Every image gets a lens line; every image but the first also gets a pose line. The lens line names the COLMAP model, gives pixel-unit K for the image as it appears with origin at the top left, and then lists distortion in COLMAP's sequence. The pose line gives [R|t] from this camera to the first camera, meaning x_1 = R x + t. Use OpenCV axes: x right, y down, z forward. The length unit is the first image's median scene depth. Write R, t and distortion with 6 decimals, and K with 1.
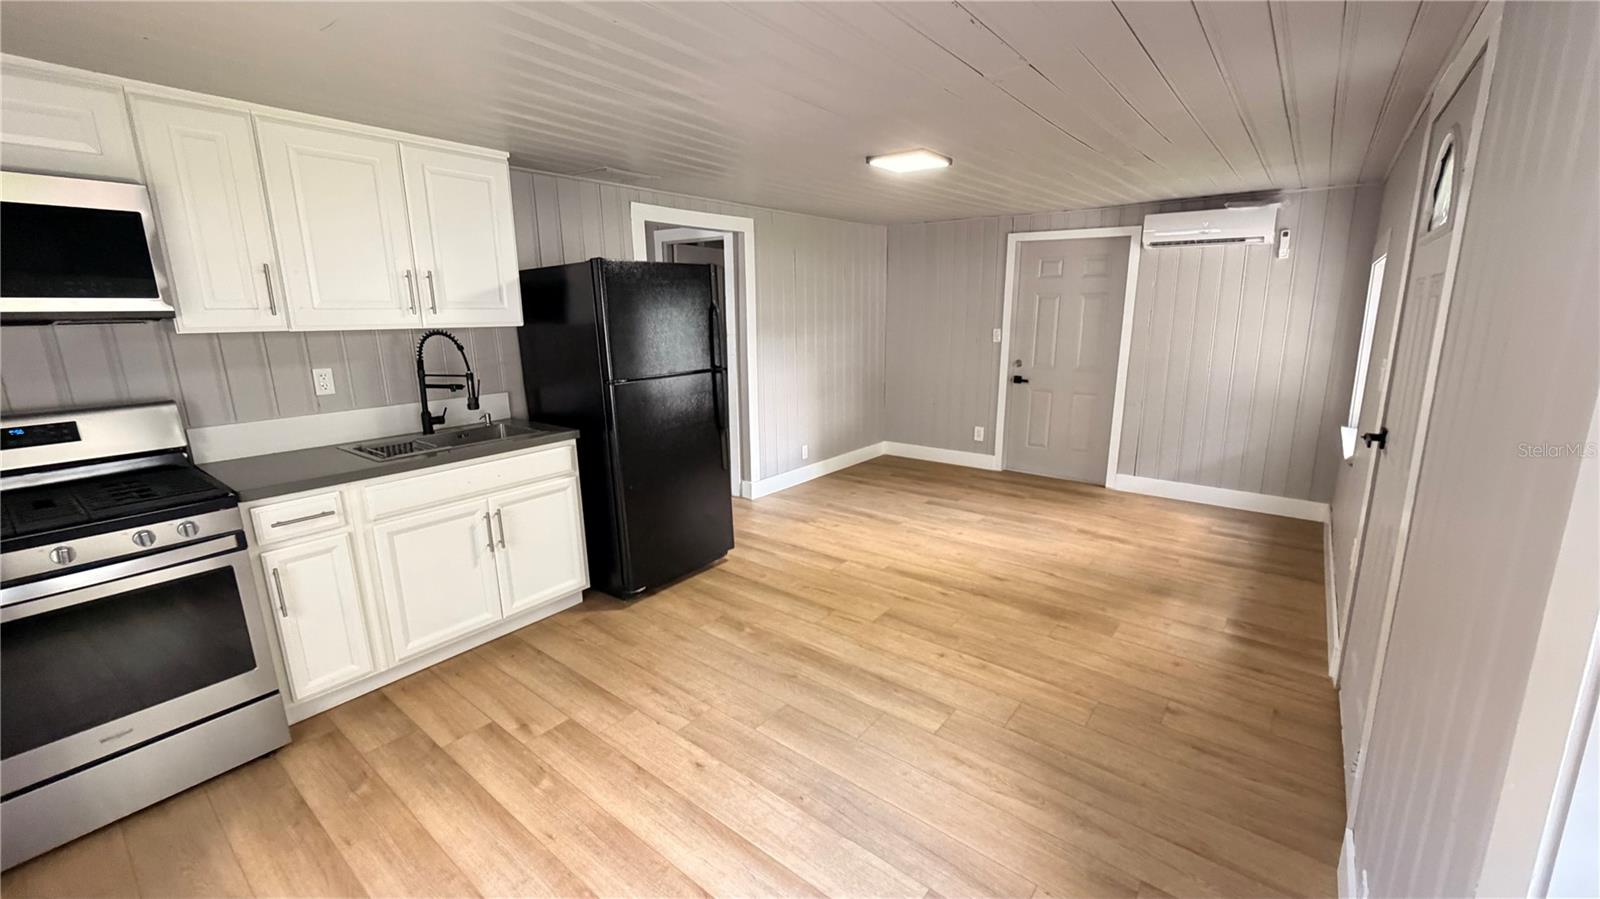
lens RADIAL K [[635.1, 0, 805.0], [0, 635.1, 450.1], [0, 0, 1]] dist [-0.000535, -0.000149]
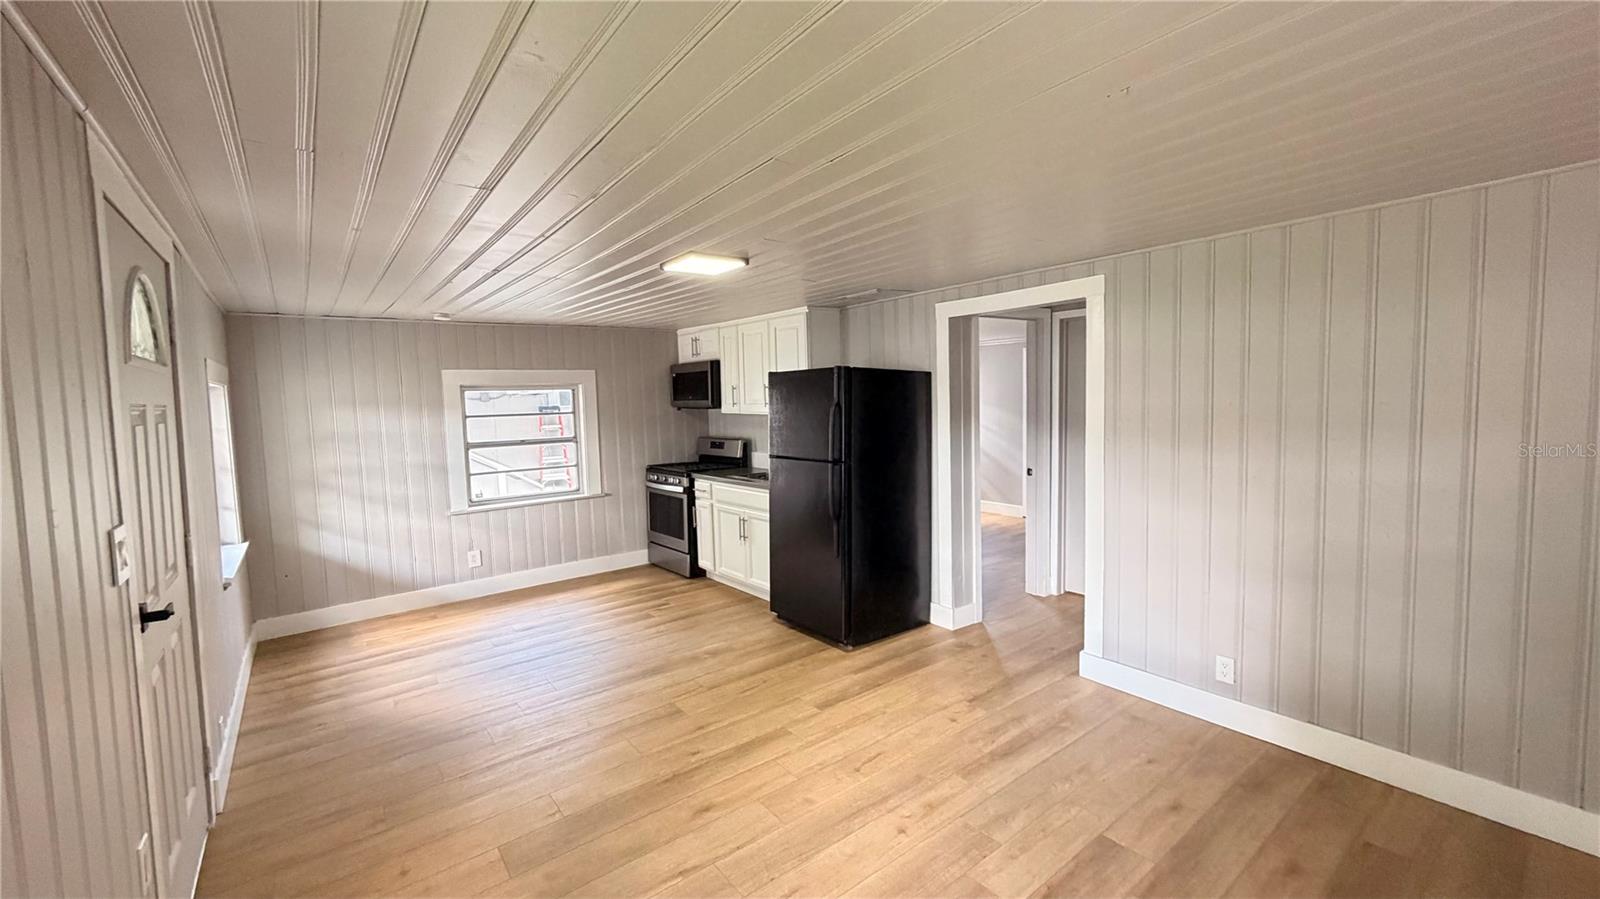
lens RADIAL K [[635.1, 0, 805.0], [0, 635.1, 450.1], [0, 0, 1]] dist [-0.000535, -0.000149]
pose [[-0.236271, 0.091901, -0.967332, 0.964209], [-0.192143, 0.971441, 0.139222, -0.303606], [0.952500, 0.218760, -0.211865, 1.249962]]
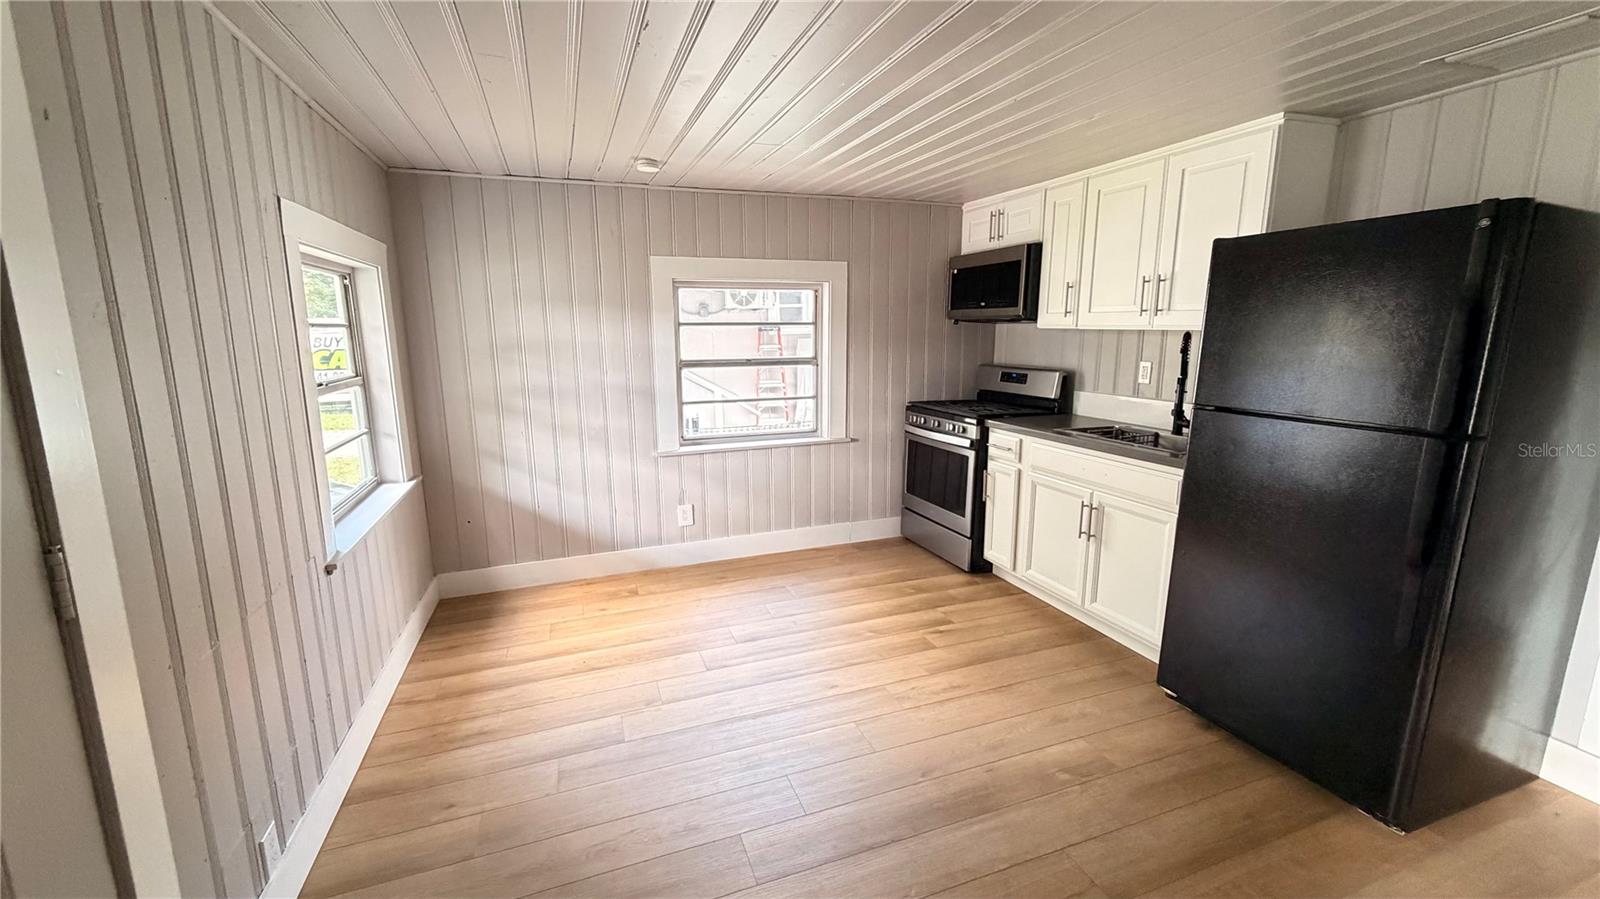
lens RADIAL K [[635.1, 0, 805.0], [0, 635.1, 450.1], [0, 0, 1]] dist [-0.000535, -0.000149]
pose [[-0.521910, 0.169293, -0.836032, 0.516478], [-0.184858, 0.934367, 0.304607, -0.182954], [0.832729, 0.313525, -0.456361, 0.886093]]
